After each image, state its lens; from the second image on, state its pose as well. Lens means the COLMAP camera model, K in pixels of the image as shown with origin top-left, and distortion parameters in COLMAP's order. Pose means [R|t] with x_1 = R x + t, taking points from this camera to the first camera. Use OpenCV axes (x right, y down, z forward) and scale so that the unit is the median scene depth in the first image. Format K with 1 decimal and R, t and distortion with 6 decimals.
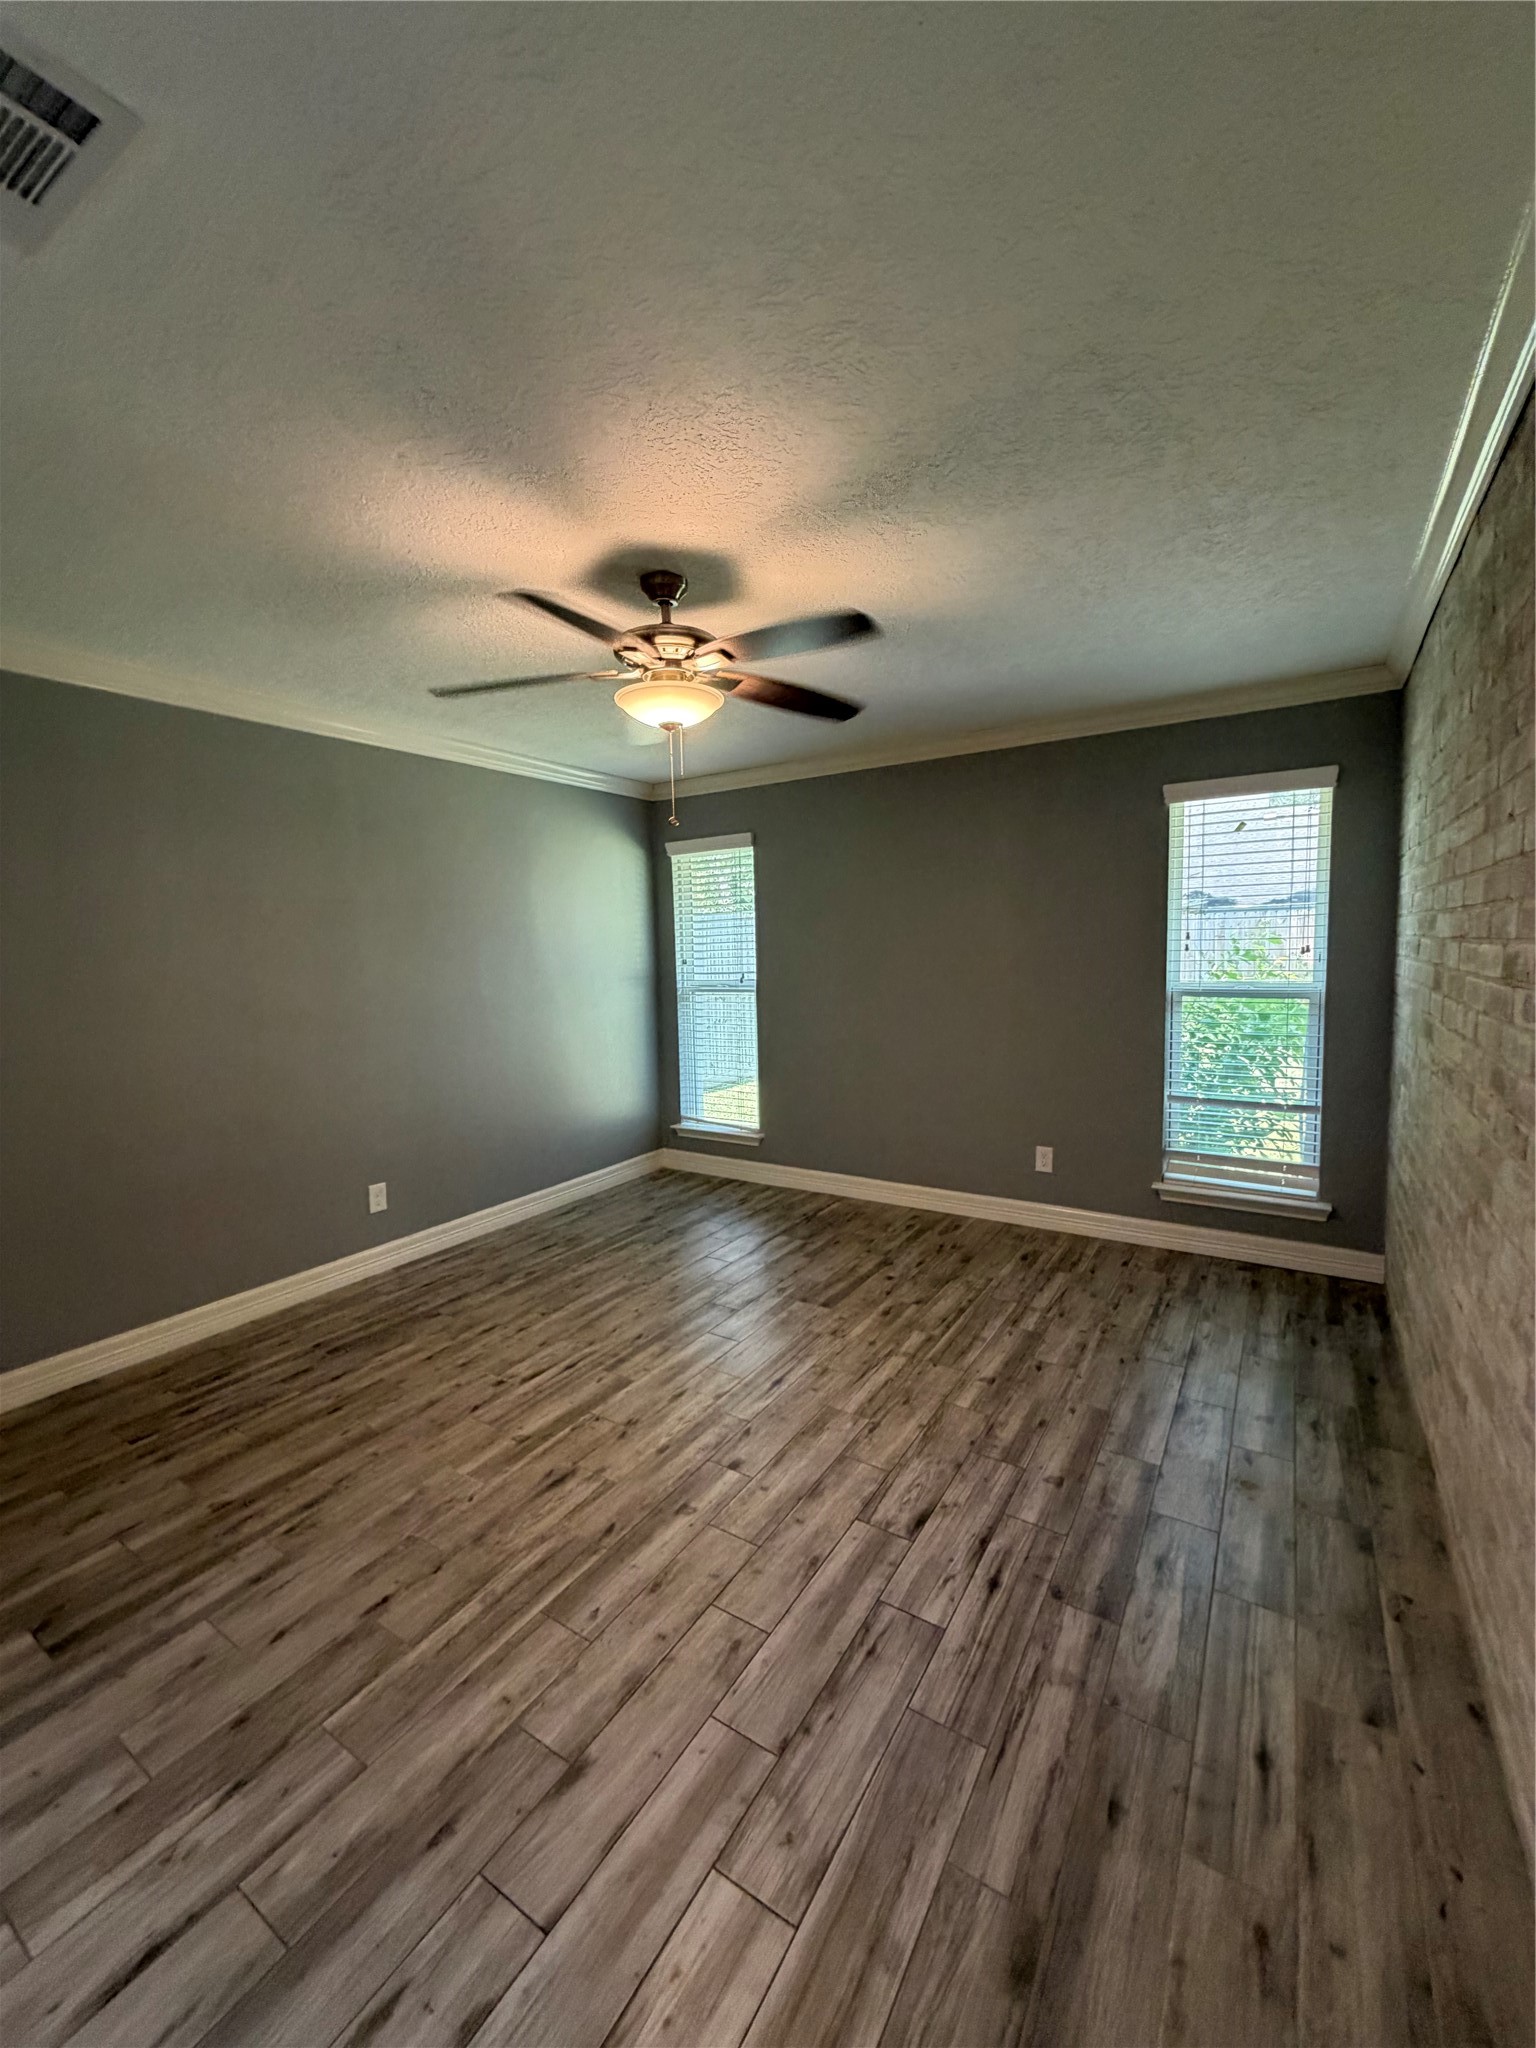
lens RADIAL K [[817.7, 0, 768.7], [0, 817.7, 1016.4], [0, 0, 1]] dist [-0.001305, 0.000967]
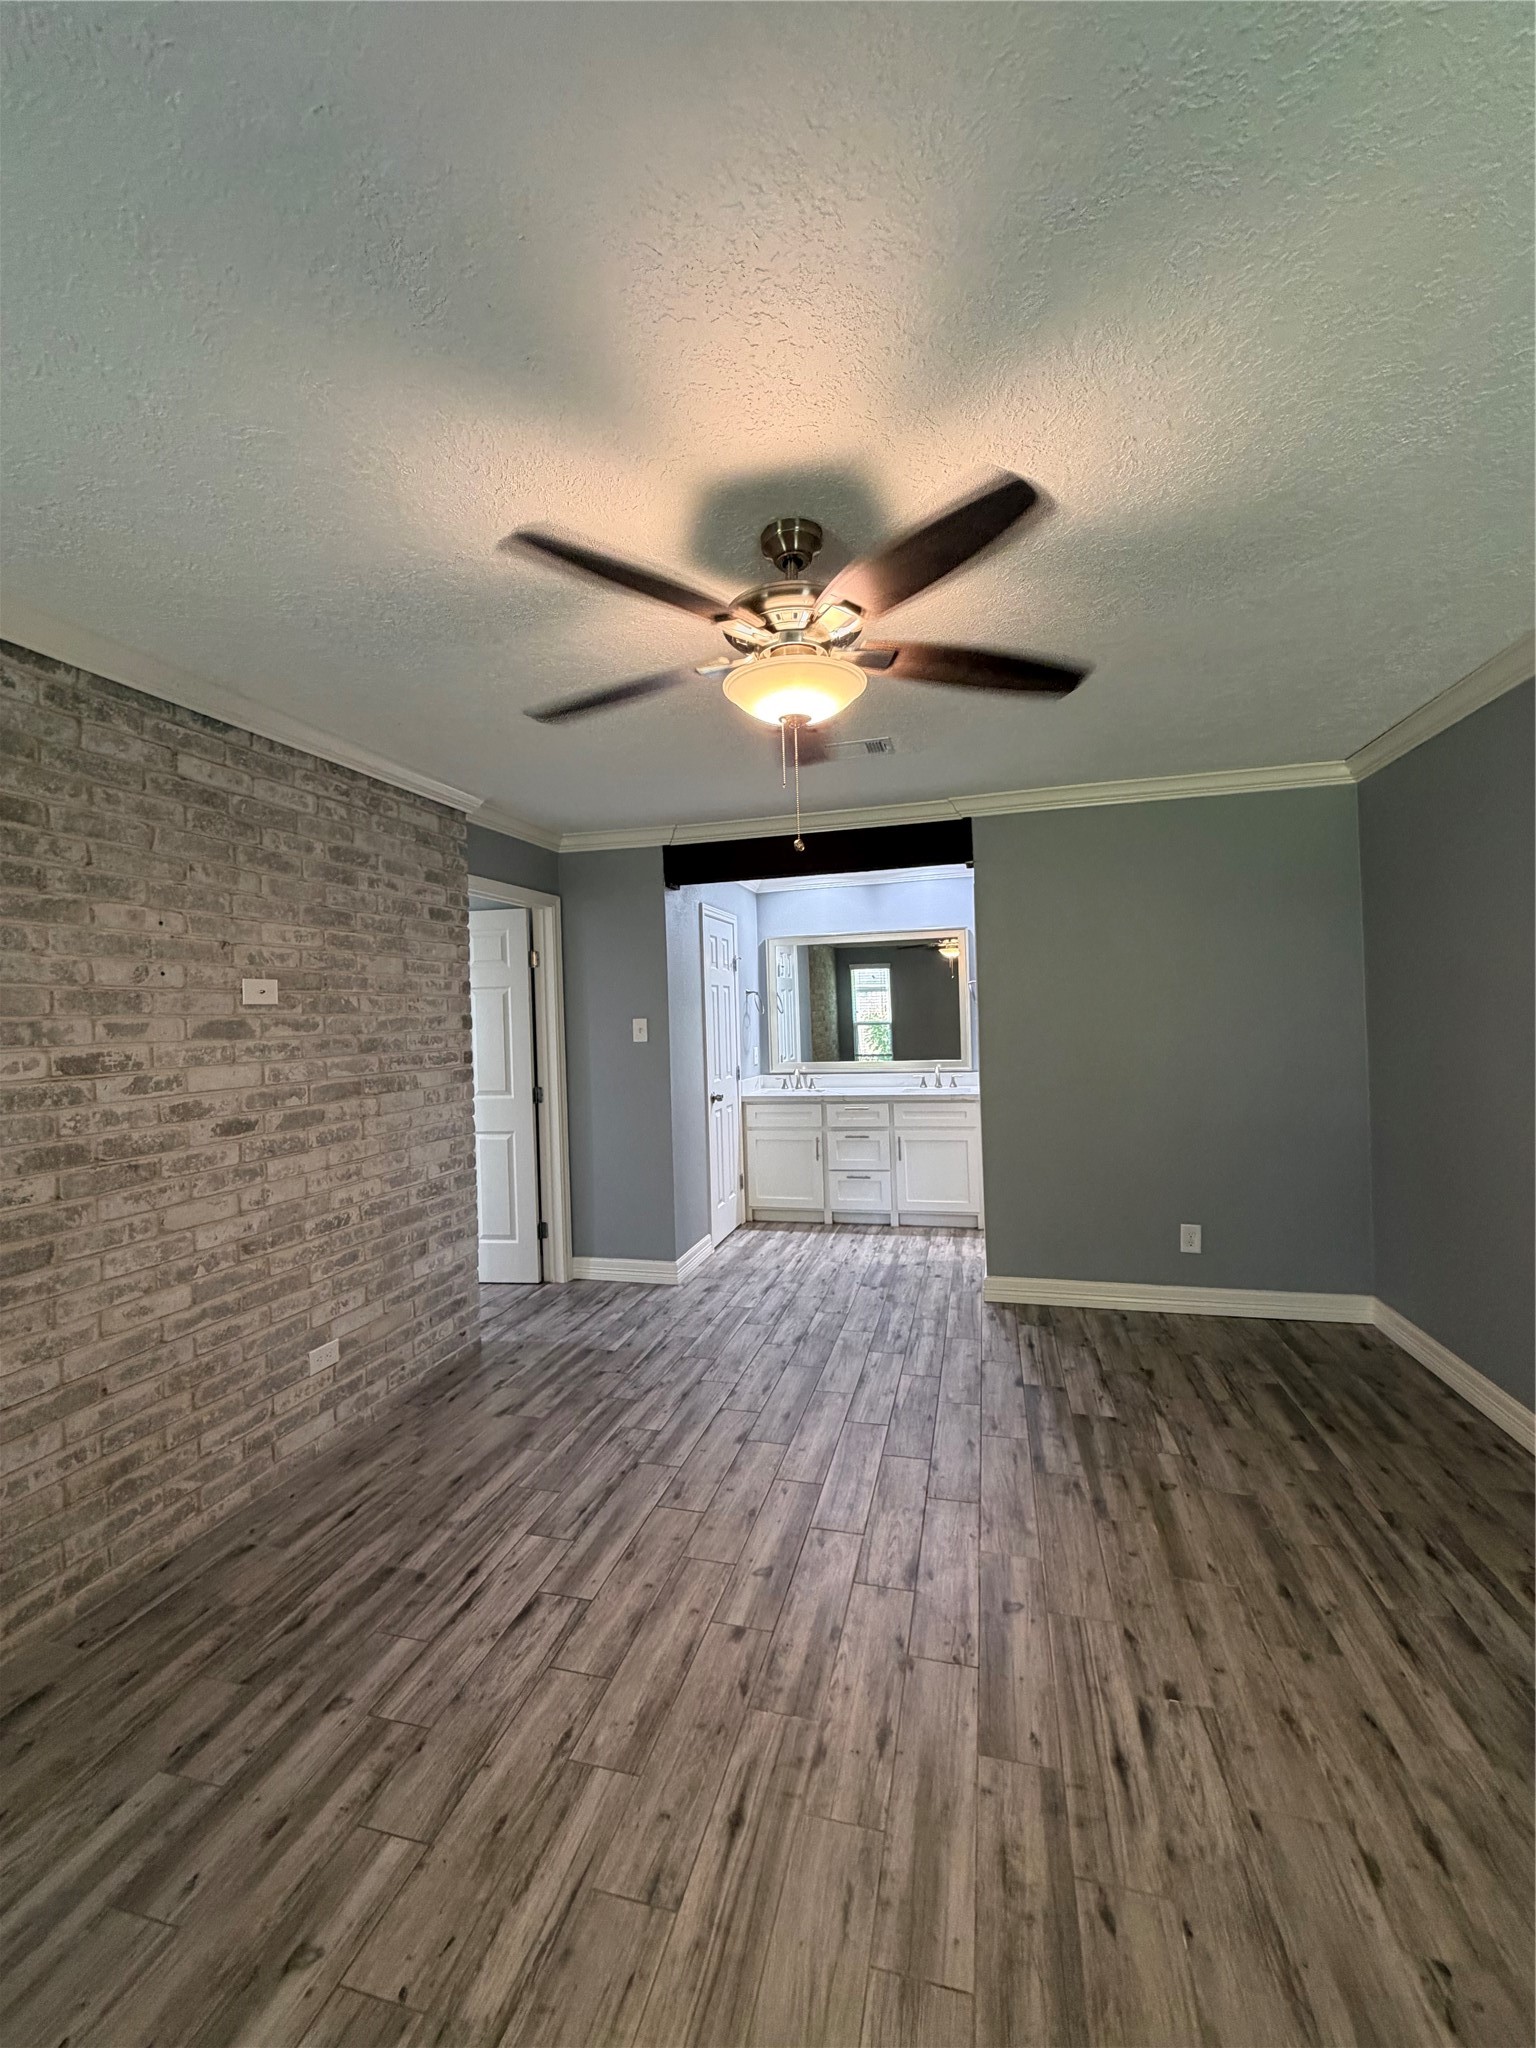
lens RADIAL K [[817.7, 0, 768.7], [0, 817.7, 1016.4], [0, 0, 1]] dist [-0.001305, 0.000967]
pose [[-0.951264, 0.054122, -0.303592, 0.157873], [0.028333, 0.995654, 0.088719, -0.163082], [0.307074, 0.075794, -0.948663, 1.863350]]
